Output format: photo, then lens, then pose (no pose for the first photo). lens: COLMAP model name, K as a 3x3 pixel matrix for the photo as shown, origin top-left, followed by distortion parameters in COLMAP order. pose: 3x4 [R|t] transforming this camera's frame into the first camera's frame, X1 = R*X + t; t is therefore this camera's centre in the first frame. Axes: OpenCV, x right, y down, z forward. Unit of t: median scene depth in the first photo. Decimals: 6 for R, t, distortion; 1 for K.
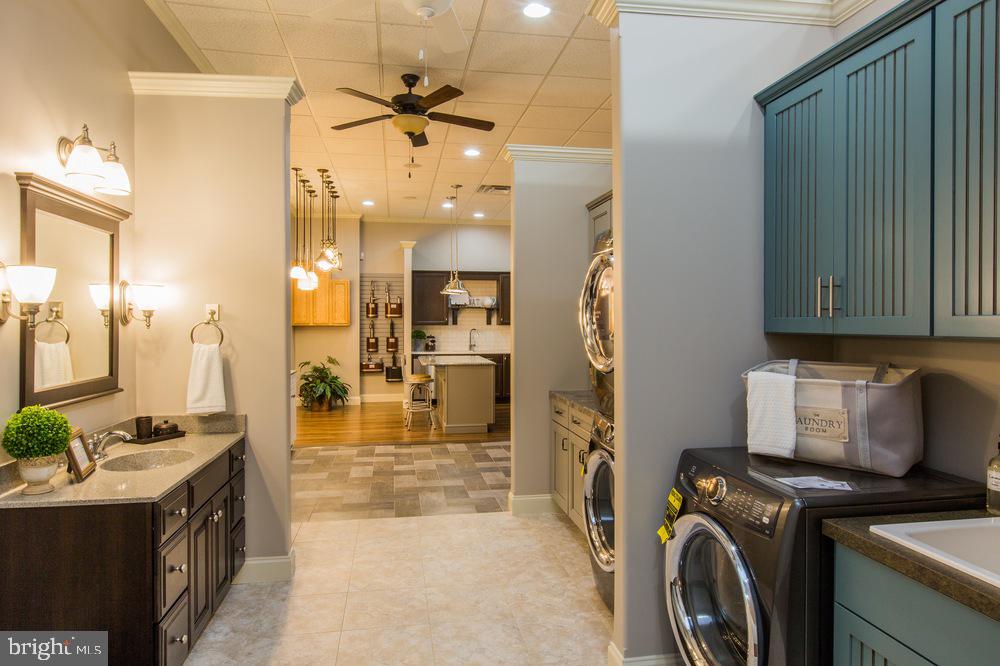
lens RADIAL K [[610.1, 0, 503.1], [0, 610.1, 324.8], [0, 0, 1]] dist [-0.008358, -0.002587]
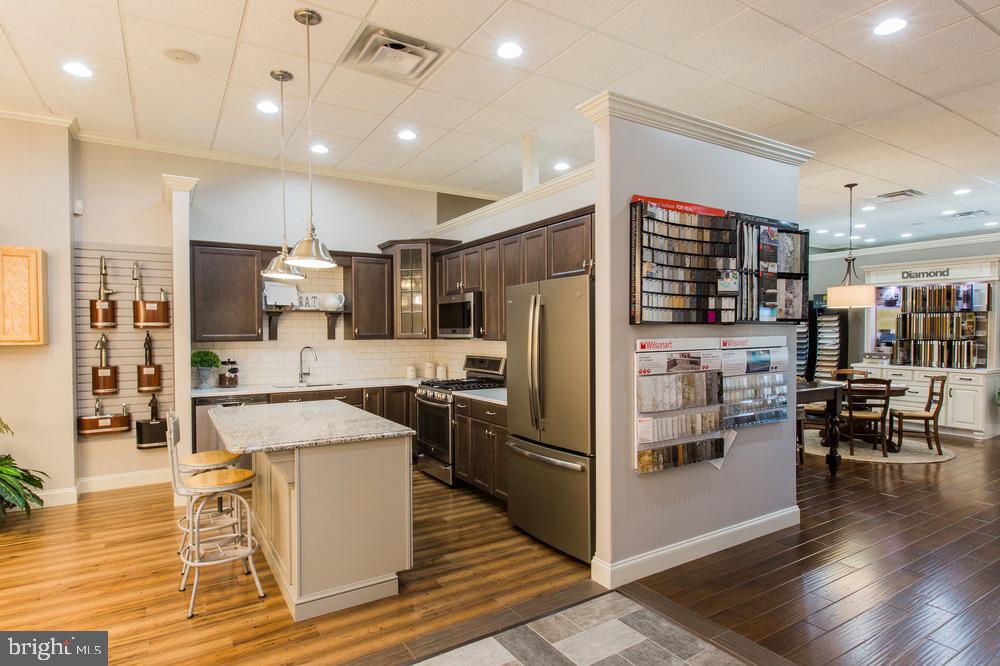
lens RADIAL K [[547.6, 0, 493.1], [0, 547.6, 337.1], [0, 0, 1]] dist [0.002242, 0.003075]
pose [[0.935902, -0.012460, 0.352040, -0.069993], [0.011498, 0.999922, 0.004823, -0.002935], [-0.352072, -0.000466, 0.935973, 0.452217]]
